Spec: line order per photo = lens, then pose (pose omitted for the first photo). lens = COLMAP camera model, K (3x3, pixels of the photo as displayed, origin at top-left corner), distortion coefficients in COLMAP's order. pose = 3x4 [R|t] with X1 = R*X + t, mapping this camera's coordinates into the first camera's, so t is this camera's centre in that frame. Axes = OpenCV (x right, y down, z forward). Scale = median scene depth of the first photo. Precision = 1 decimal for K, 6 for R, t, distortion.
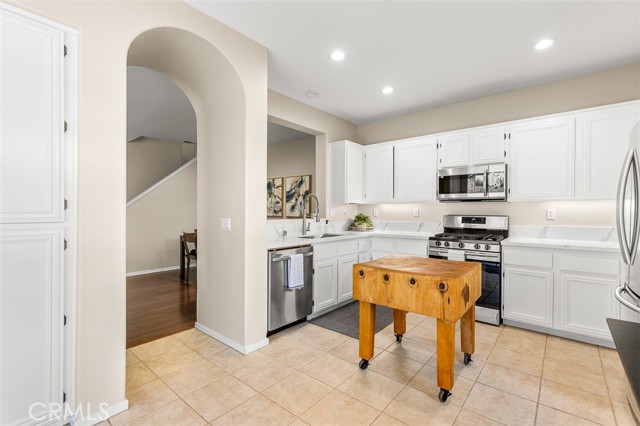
lens RADIAL K [[289.3, 0, 320.7], [0, 289.3, 213.2], [0, 0, 1]] dist [0.004260, 0.001069]
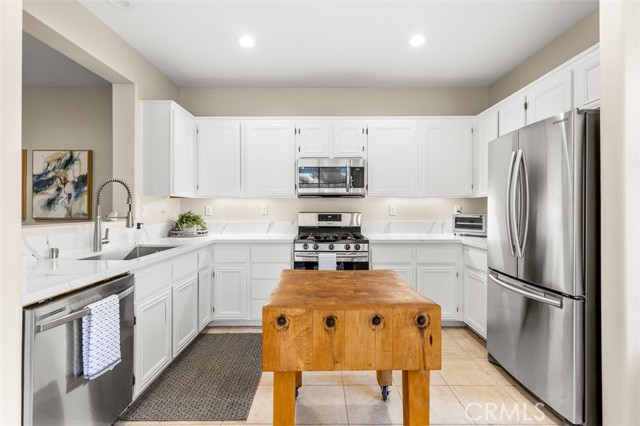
lens RADIAL K [[289.3, 0, 318.6], [0, 289.3, 206.9], [0, 0, 1]] dist [0.004260, 0.001069]
pose [[0.764858, -0.000965, 0.644199, -0.094643], [0.008121, 0.999934, -0.008145, -0.002696], [-0.644148, 0.011462, 0.764815, 0.315584]]
